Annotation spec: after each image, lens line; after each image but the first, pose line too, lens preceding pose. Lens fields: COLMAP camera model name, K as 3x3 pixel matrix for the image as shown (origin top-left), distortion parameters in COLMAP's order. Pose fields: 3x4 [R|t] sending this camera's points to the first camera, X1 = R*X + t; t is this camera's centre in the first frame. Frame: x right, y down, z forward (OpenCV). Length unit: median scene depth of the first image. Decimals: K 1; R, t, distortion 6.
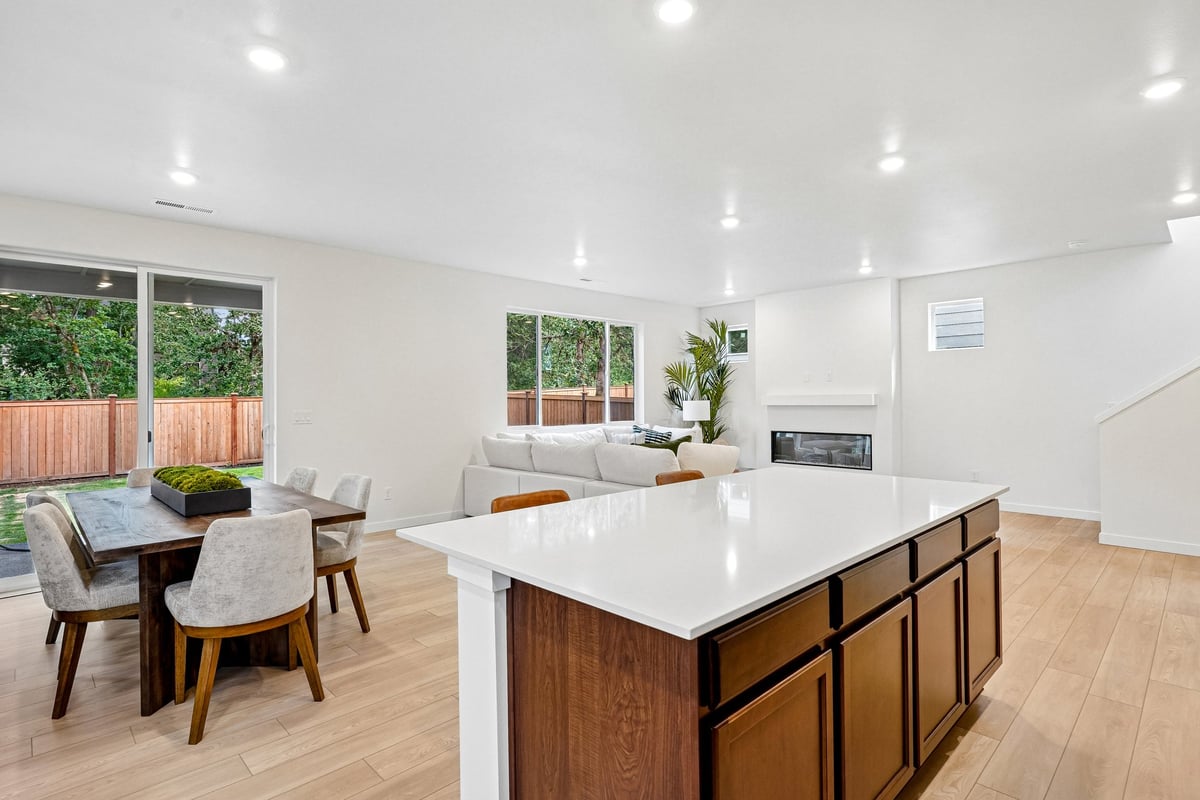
lens RADIAL K [[596.3, 0, 599.8], [0, 596.3, 395.1], [0, 0, 1]] dist [0.001256, -0.000398]
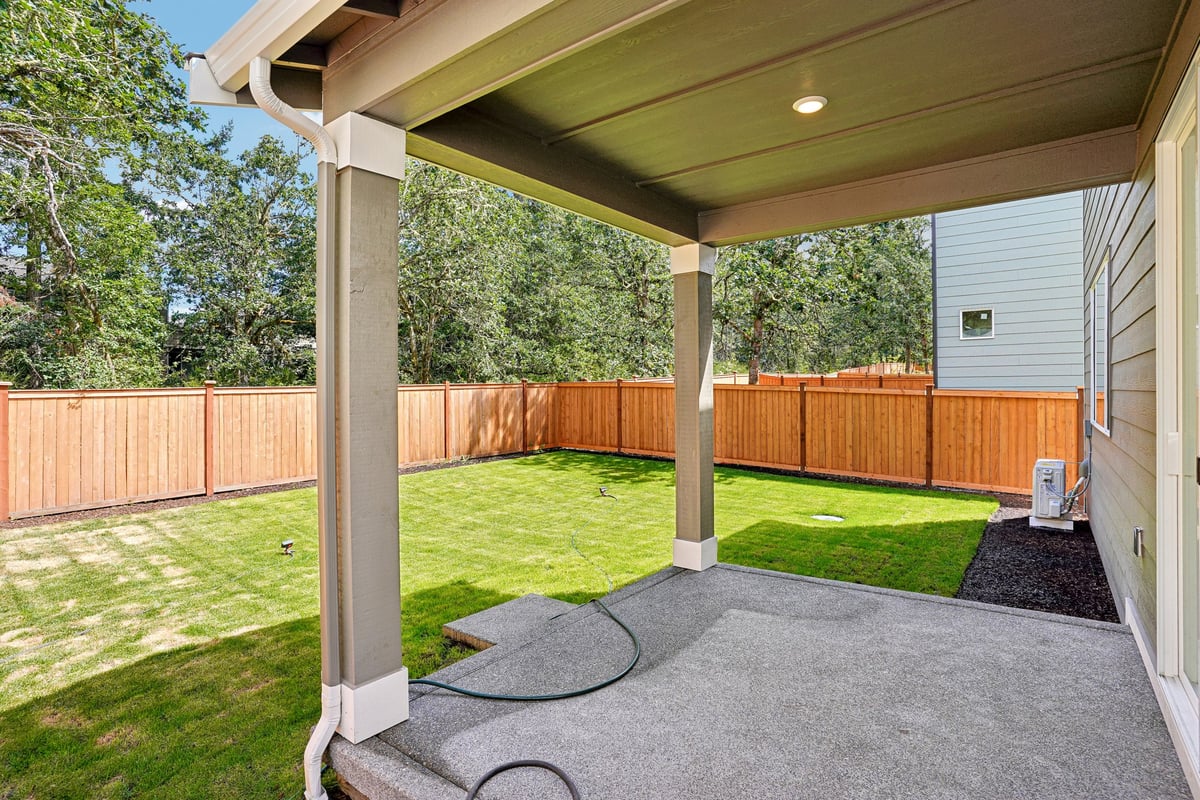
lens RADIAL K [[593.3, 0, 600.0], [0, 593.3, 400.0], [0, 0, 1]] dist [-0.041745, -0.000268]
pose [[0.990623, 0.000899, 0.136624, -0.674281], [-0.003368, 0.999835, 0.017845, 0.011976], [-0.136585, -0.018138, 0.990462, 0.375876]]
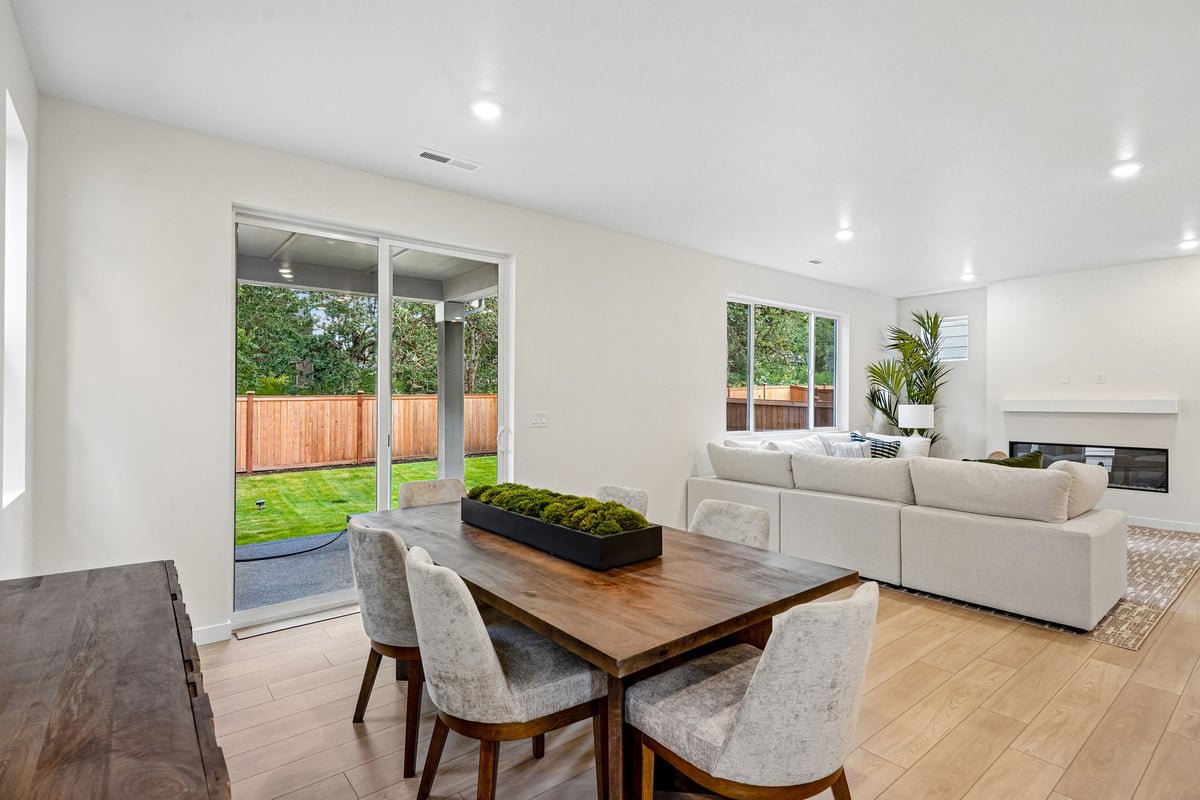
lens RADIAL K [[584.2, 0, 600.0], [0, 584.2, 400.0], [0, 0, 1]] dist [-0.000536, -0.000999]
pose [[0.995791, 0.010833, -0.091009, -0.213967], [-0.010318, 0.999928, 0.006124, 0.002207], [0.091069, -0.005159, 0.995831, 0.115452]]
